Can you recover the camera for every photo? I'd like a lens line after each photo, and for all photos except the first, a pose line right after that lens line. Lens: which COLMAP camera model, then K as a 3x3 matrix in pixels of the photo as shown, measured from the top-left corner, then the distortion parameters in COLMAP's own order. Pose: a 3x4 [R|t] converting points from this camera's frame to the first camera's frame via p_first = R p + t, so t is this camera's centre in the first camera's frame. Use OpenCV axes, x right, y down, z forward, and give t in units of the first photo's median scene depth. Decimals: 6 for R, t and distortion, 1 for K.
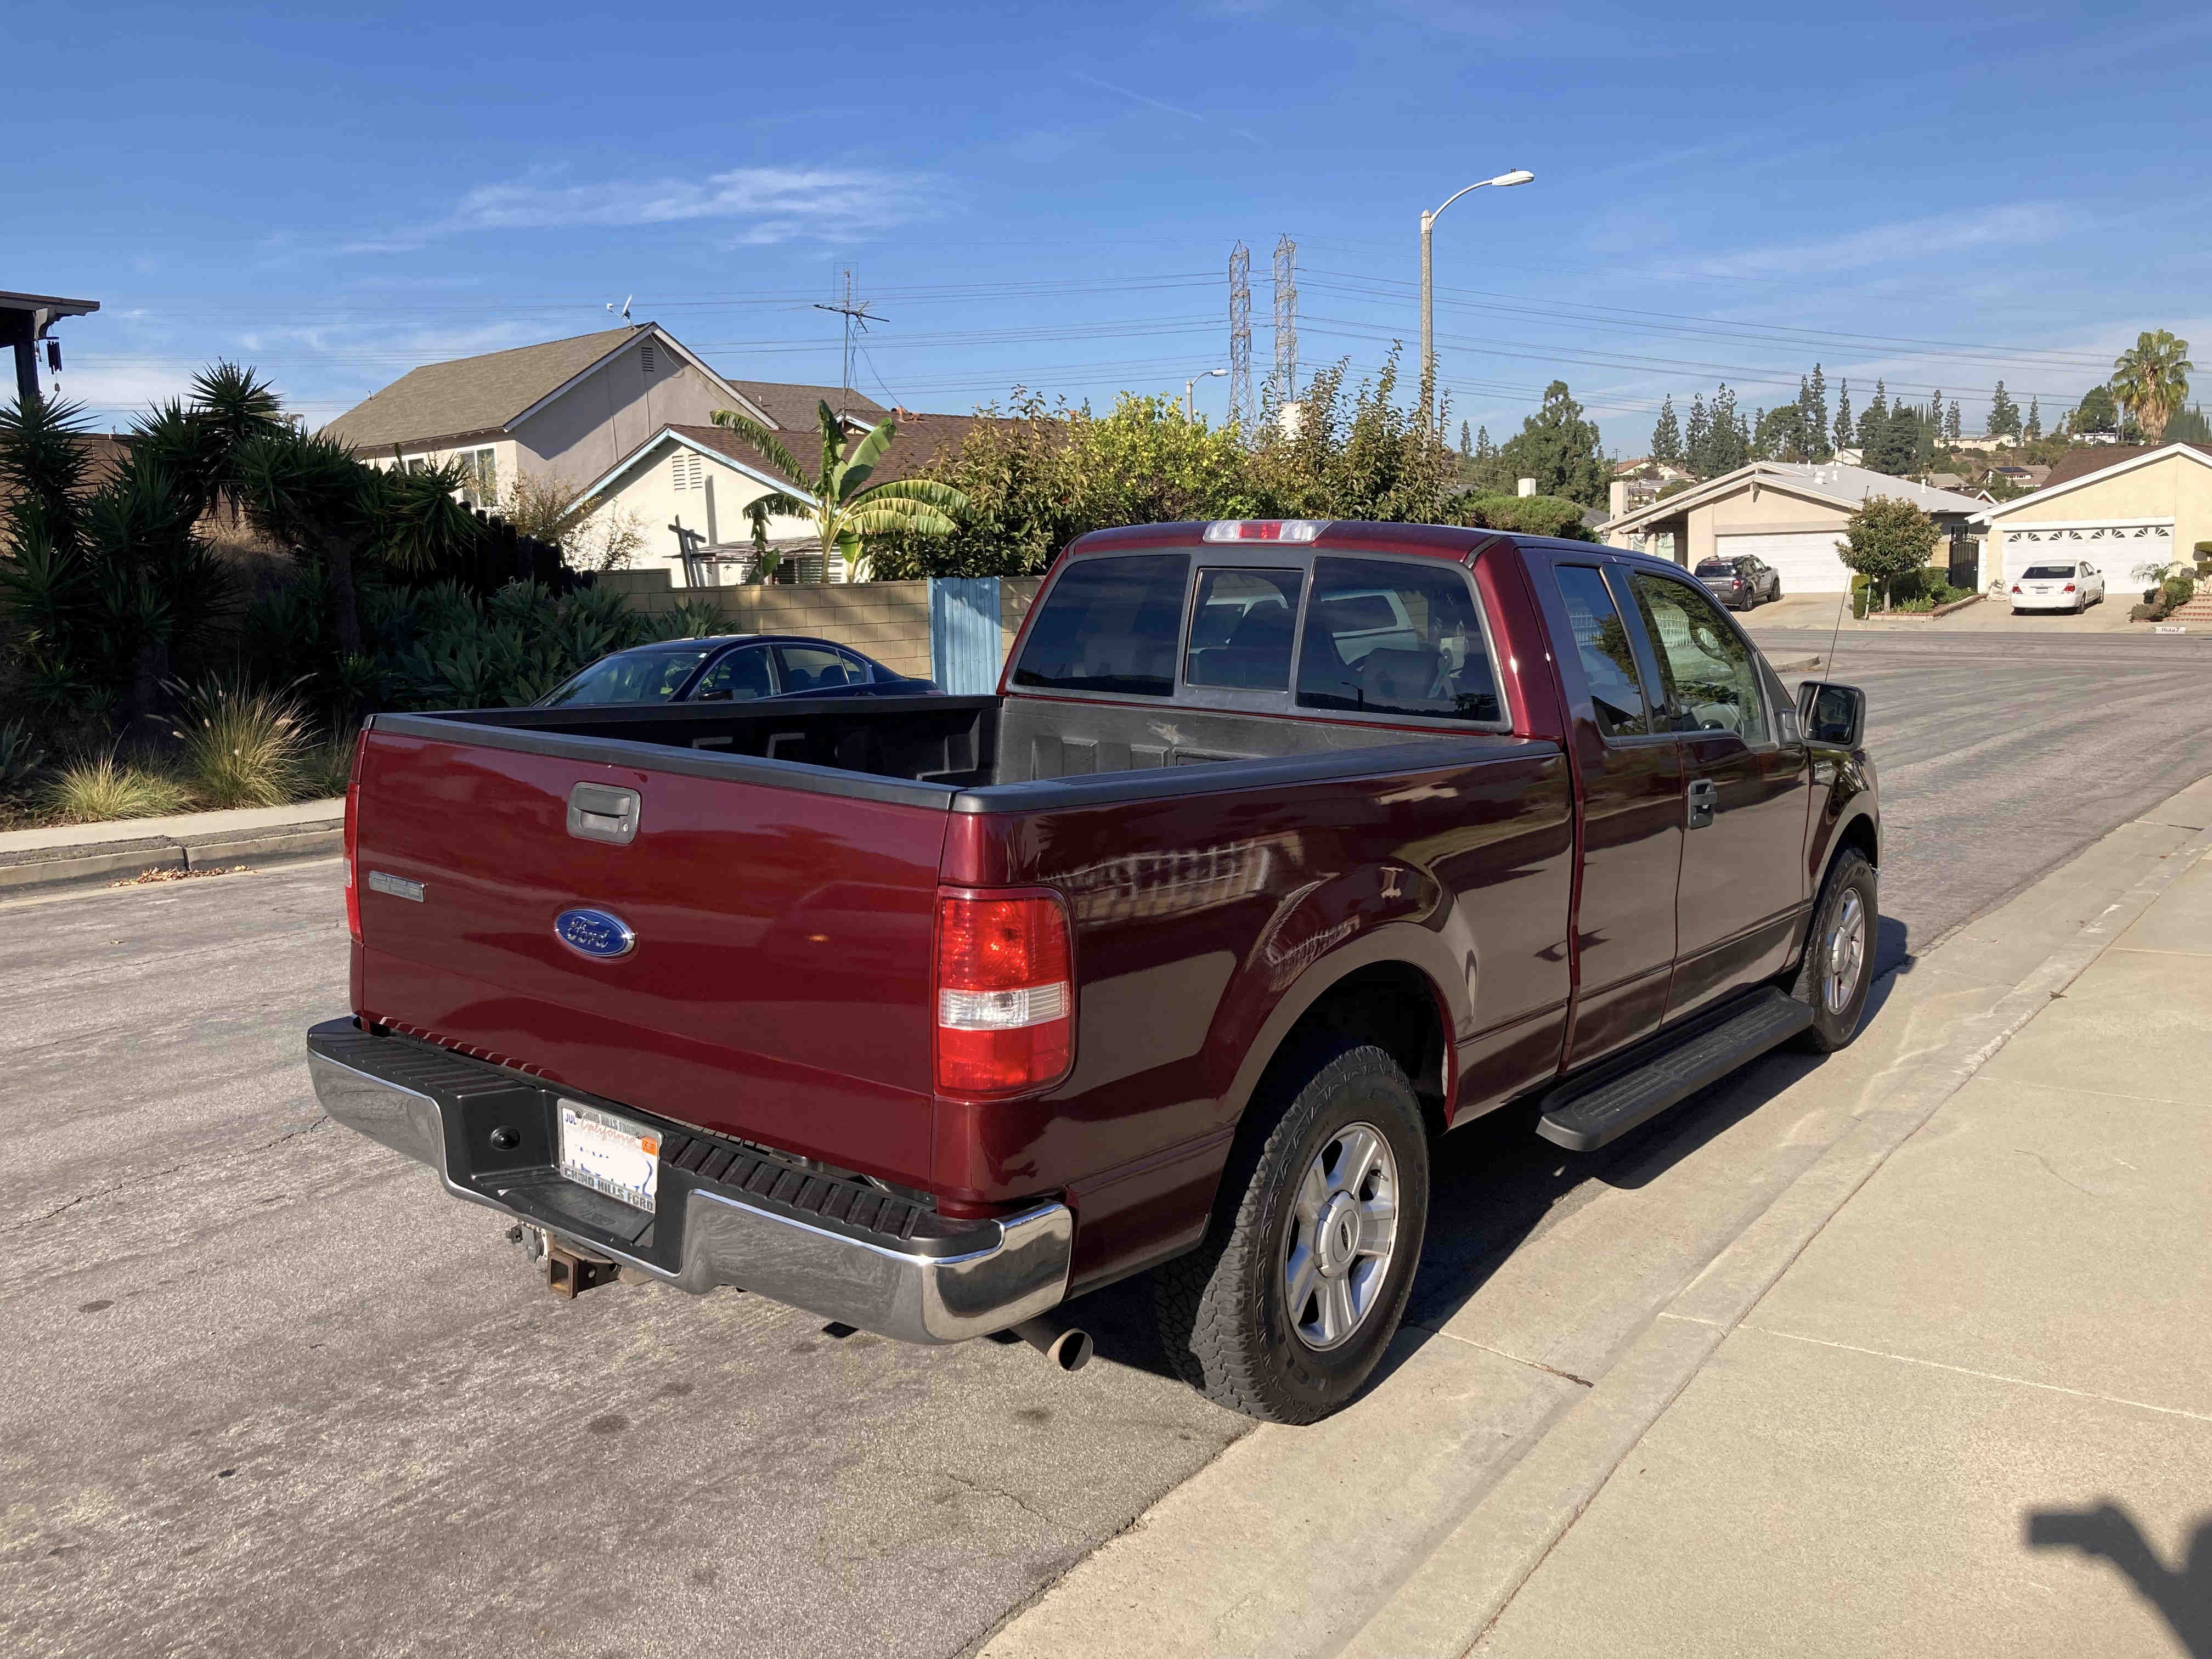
lens RADIAL K [[1809.8, 0, 1117.2], [0, 1809.8, 840.7], [0, 0, 1]] dist [0.011852, 0.032184]
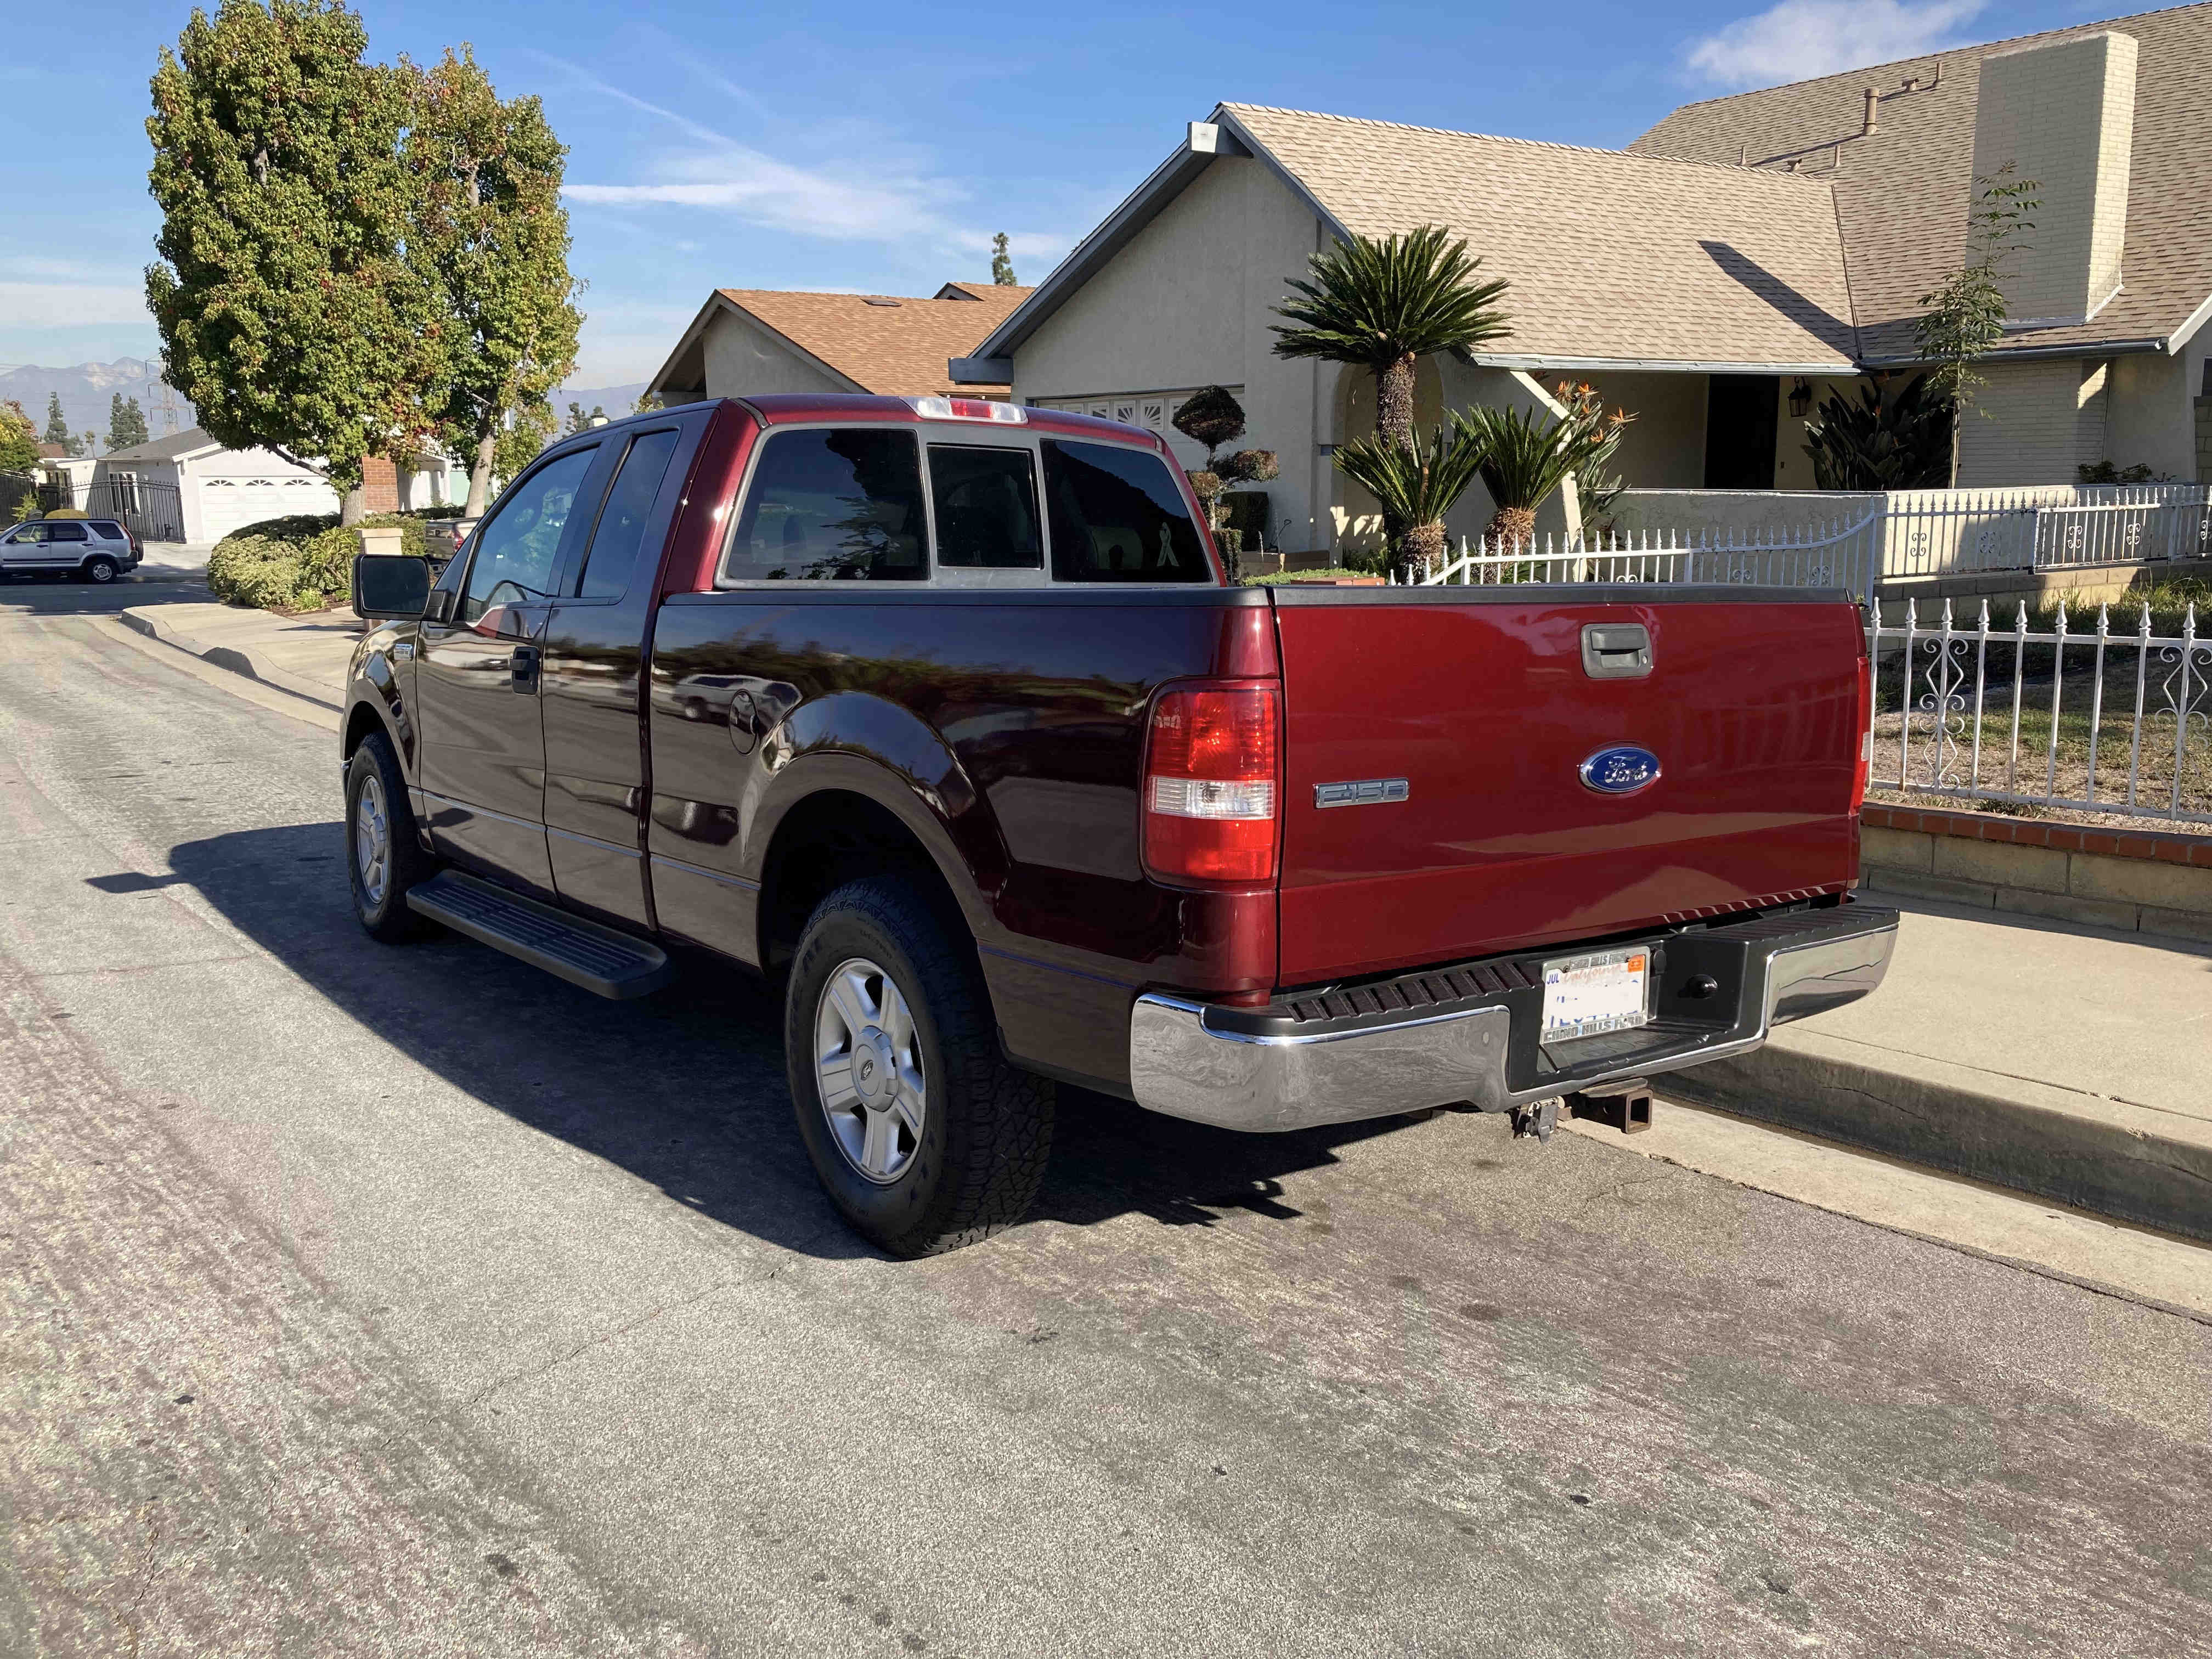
lens RADIAL K [[1809.8, 0, 1116.0], [0, 1809.8, 816.1], [0, 0, 1]] dist [0.011852, 0.032184]
pose [[0.267651, -0.151570, 0.951519, -1.186053], [0.141577, 0.983017, 0.116763, -0.073943], [-0.953058, 0.103461, 0.284565, 0.871522]]
